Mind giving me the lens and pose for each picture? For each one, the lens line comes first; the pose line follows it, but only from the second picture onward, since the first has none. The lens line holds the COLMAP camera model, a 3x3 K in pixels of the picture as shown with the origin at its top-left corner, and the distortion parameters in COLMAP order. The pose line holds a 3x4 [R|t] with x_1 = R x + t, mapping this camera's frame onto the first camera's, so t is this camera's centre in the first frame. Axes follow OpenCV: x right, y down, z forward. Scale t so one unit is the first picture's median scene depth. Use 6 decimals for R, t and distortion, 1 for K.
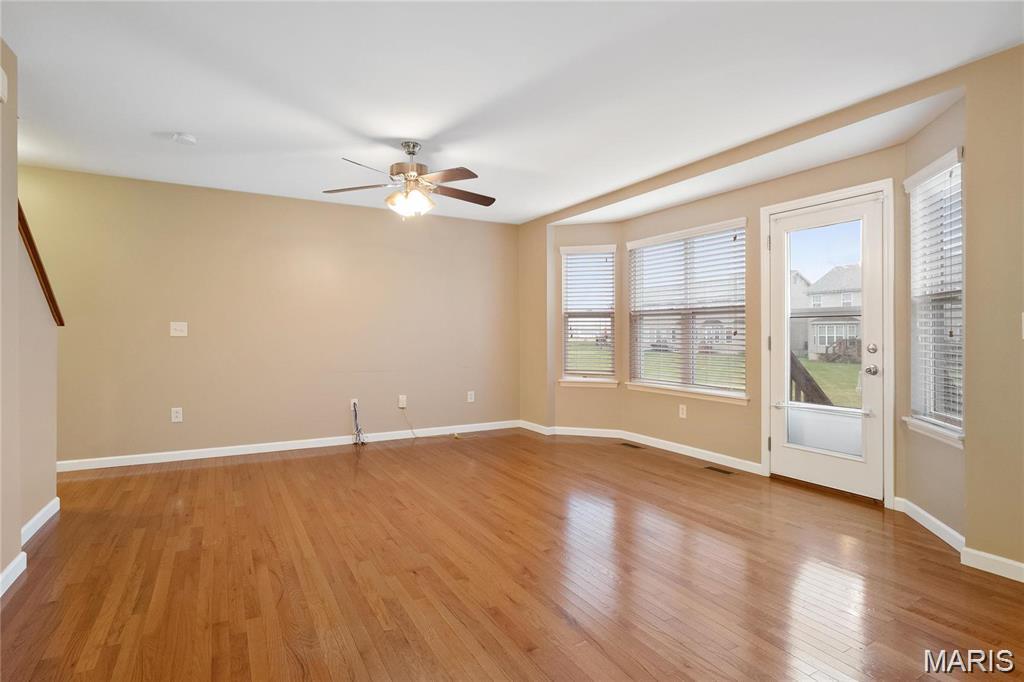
lens RADIAL K [[525.9, 0, 514.1], [0, 525.9, 330.7], [0, 0, 1]] dist [-0.001236, -0.004481]
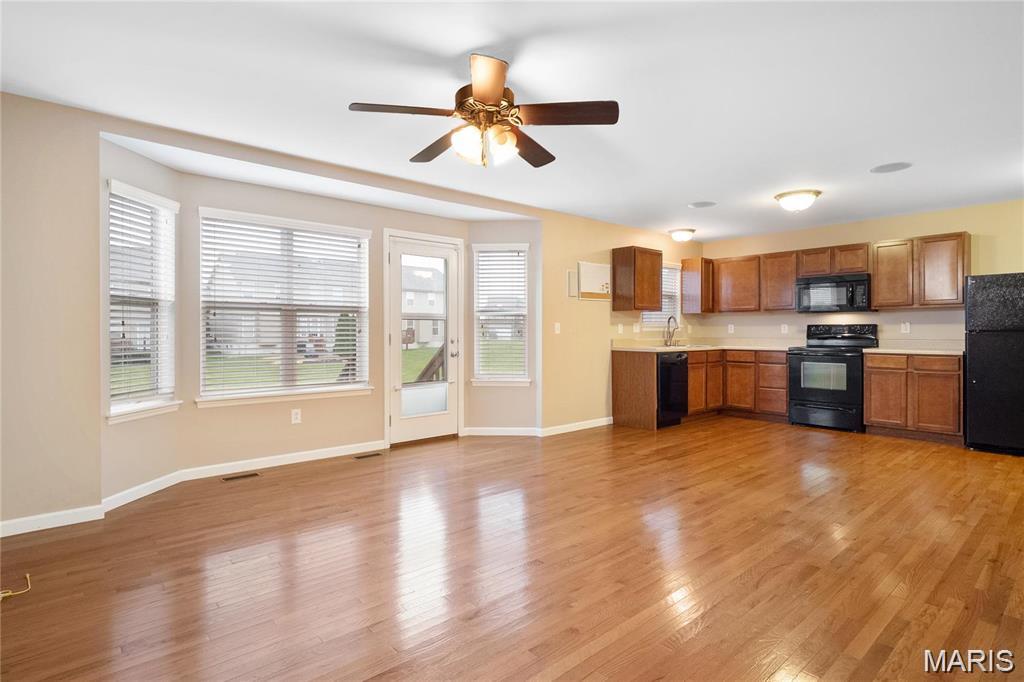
lens RADIAL K [[525.9, 0, 507.0], [0, 525.9, 335.1], [0, 0, 1]] dist [-0.001236, -0.004481]
pose [[-0.209581, -0.006072, 0.977772, -0.775248], [-0.006187, 0.999969, 0.004884, 0.005839], [-0.977772, -0.005026, -0.209612, 0.989069]]
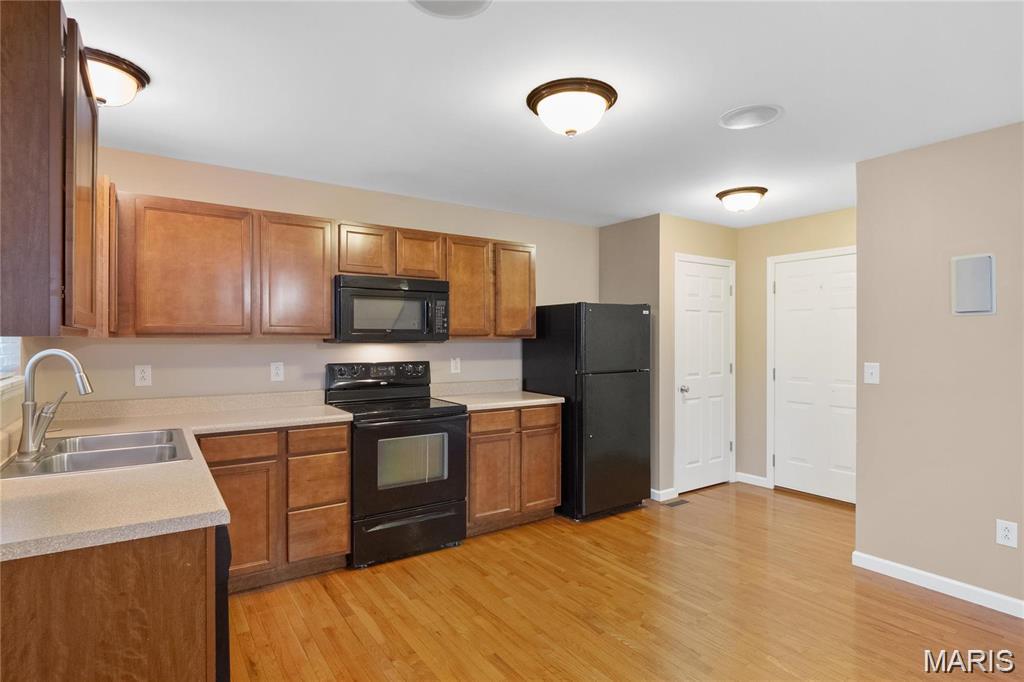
lens RADIAL K [[525.9, 0, 509.6], [0, 525.9, 344.7], [0, 0, 1]] dist [-0.001236, -0.004481]
pose [[-0.996161, 0.001967, -0.087523, 0.395078], [0.002109, 0.999997, -0.001530, -0.052623], [0.087519, -0.001709, -0.996161, 0.627368]]
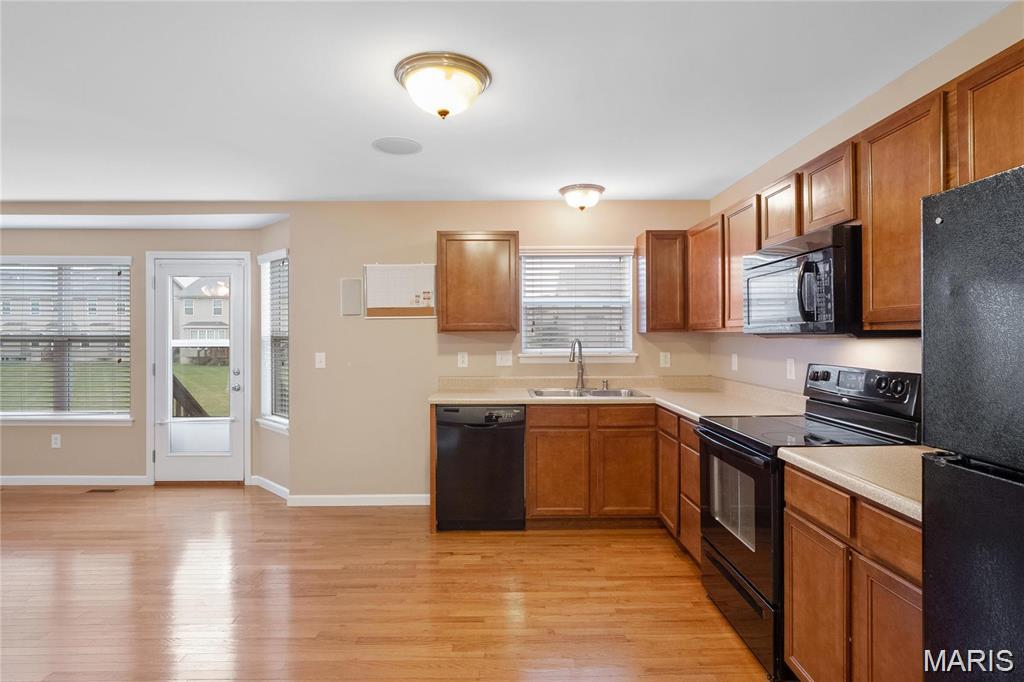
lens RADIAL K [[525.9, 0, 510.3], [0, 525.9, 333.1], [0, 0, 1]] dist [-0.001236, -0.004481]
pose [[0.476813, -0.000608, 0.879005, -0.156481], [-0.004270, 0.999986, 0.003007, -0.063252], [-0.878995, -0.005187, 0.476804, -0.240156]]
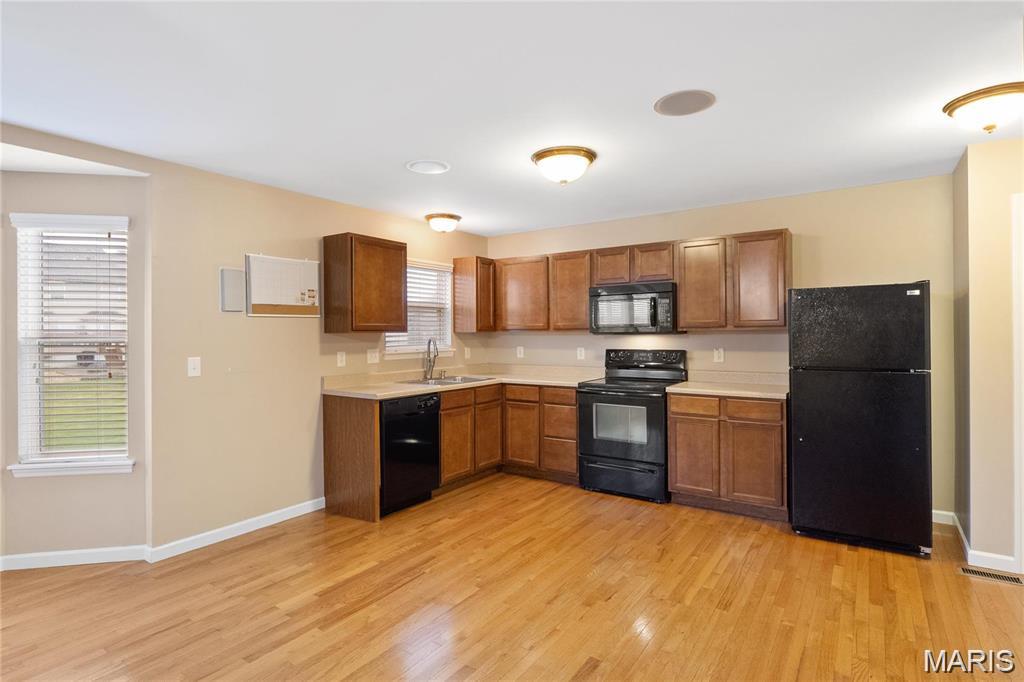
lens RADIAL K [[525.9, 0, 506.3], [0, 525.9, 333.2], [0, 0, 1]] dist [-0.001236, -0.004481]
pose [[-0.441246, 0.005268, 0.897371, -0.378355], [-0.001235, 0.999978, -0.006477, -0.052758], [-0.897385, -0.003966, -0.441230, 0.491406]]
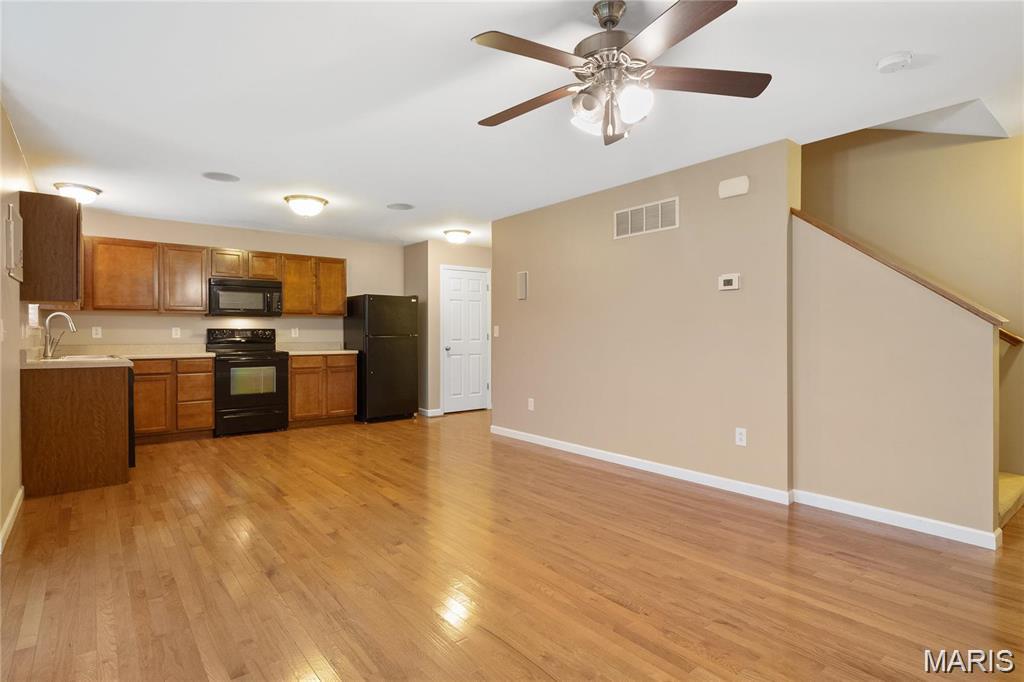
lens RADIAL K [[525.9, 0, 515.6], [0, 525.9, 339.2], [0, 0, 1]] dist [-0.001236, -0.004481]
pose [[-0.985464, 0.003552, -0.169849, 0.005453], [0.003383, 0.999993, 0.001287, 0.007764], [0.169852, 0.000694, -0.985469, 1.368958]]
